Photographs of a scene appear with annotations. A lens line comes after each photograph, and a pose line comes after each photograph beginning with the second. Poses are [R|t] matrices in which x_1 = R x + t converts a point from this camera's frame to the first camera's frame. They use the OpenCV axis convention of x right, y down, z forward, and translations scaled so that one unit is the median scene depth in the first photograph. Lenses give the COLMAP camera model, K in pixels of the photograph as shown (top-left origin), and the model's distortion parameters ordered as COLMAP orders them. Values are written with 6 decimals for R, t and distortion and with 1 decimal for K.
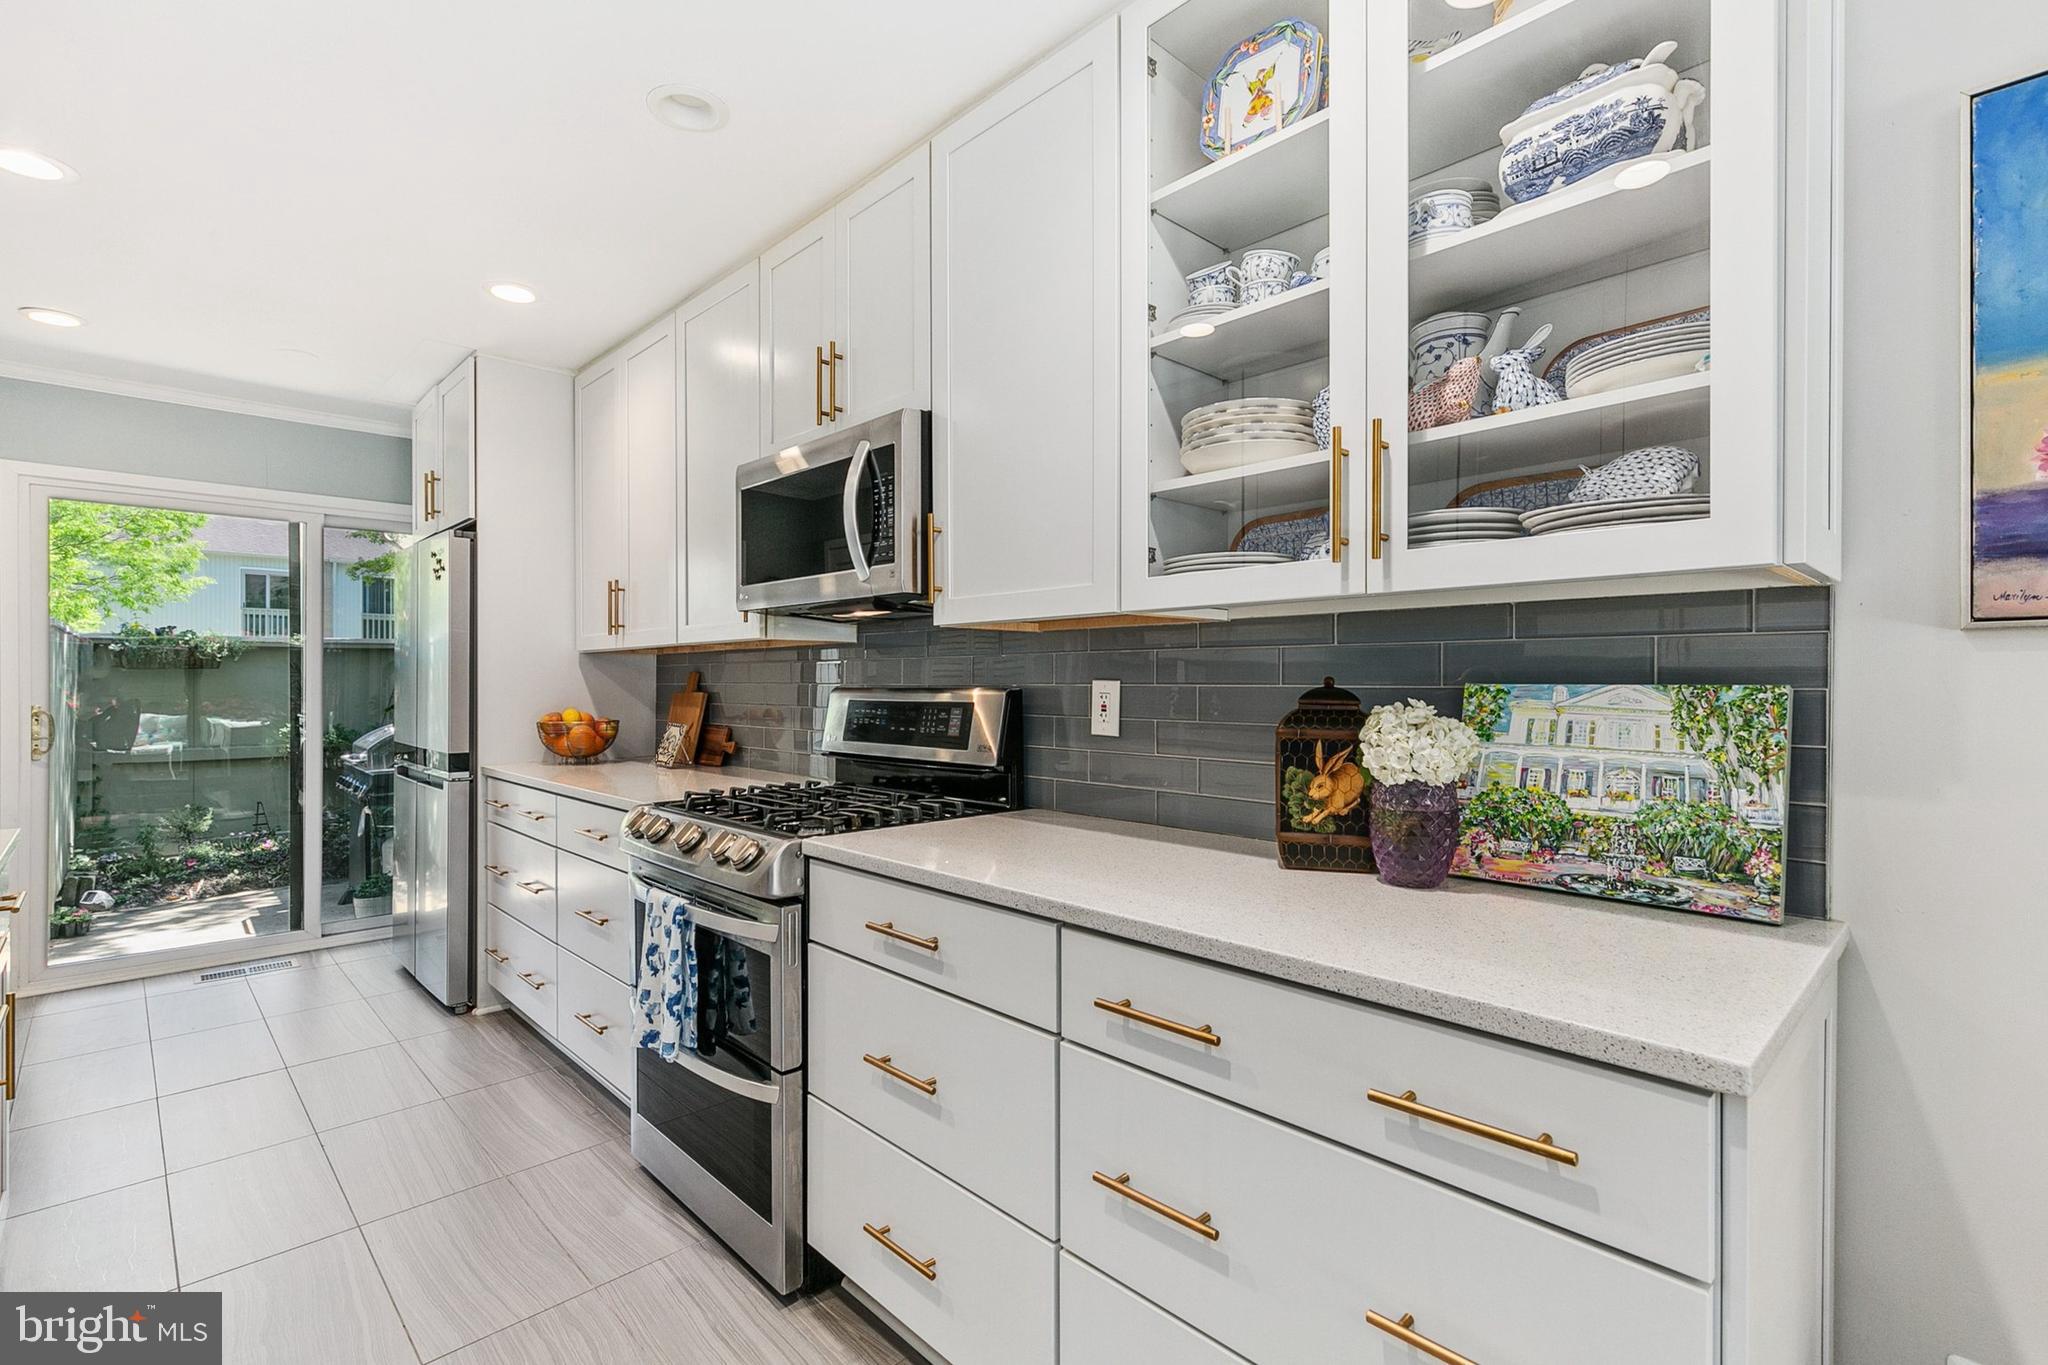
lens RADIAL K [[930.6, 0, 1025.2], [0, 930.6, 684.0], [0, 0, 1]] dist [0.007320, -0.001892]
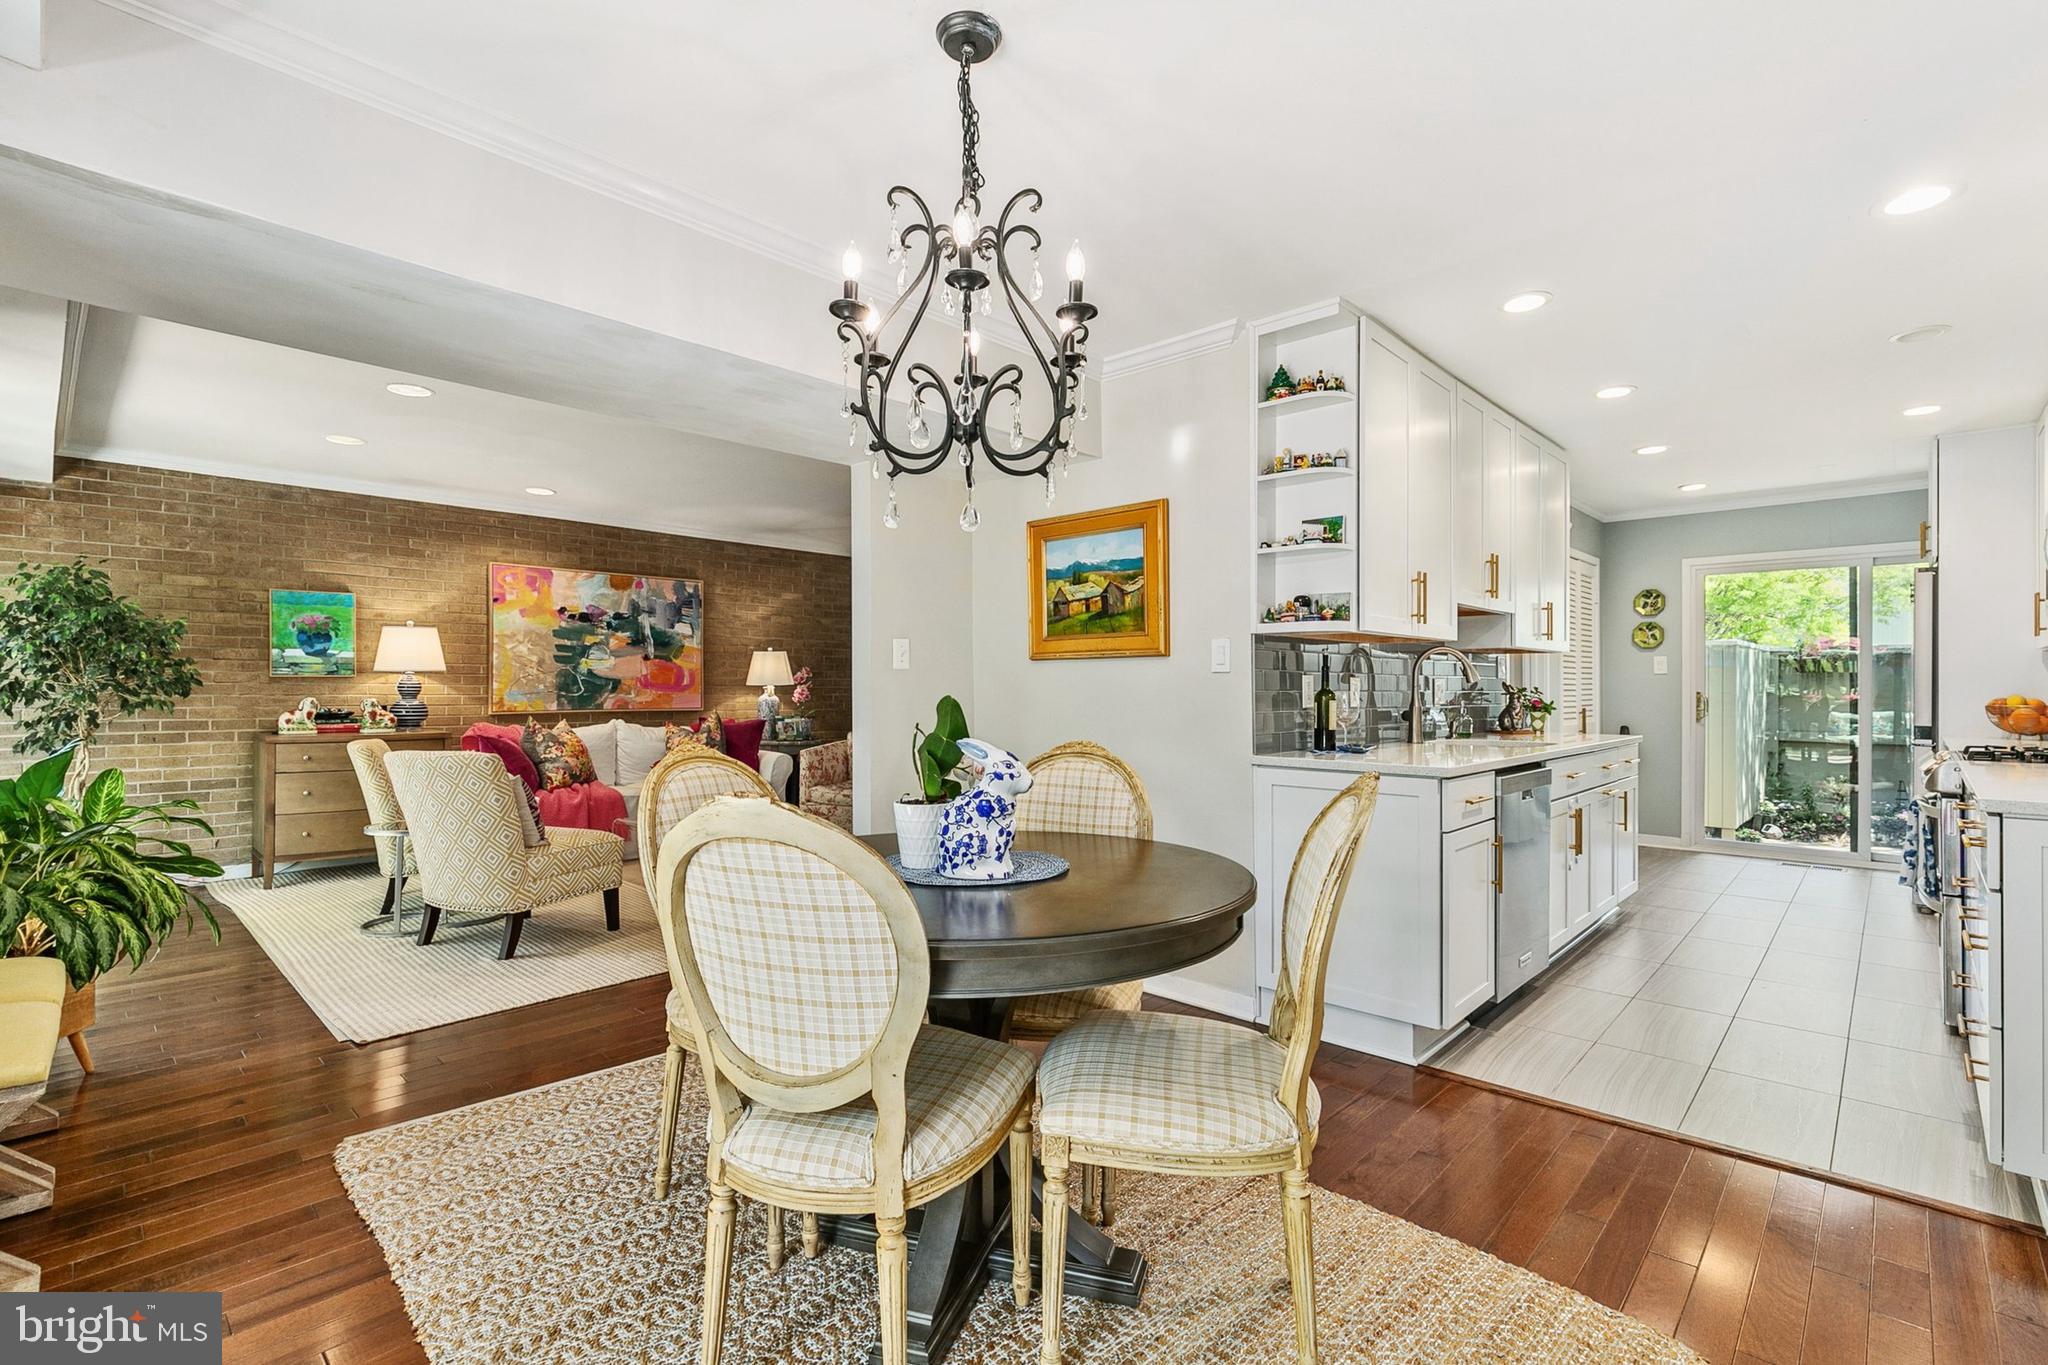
lens RADIAL K [[930.6, 0, 1014.0], [0, 930.6, 686.5], [0, 0, 1]] dist [0.007320, -0.001892]
pose [[0.036734, -0.000678, -0.999325, 1.436309], [-0.005336, 0.999985, -0.000874, 0.046238], [0.999311, 0.005365, 0.036730, -0.800395]]
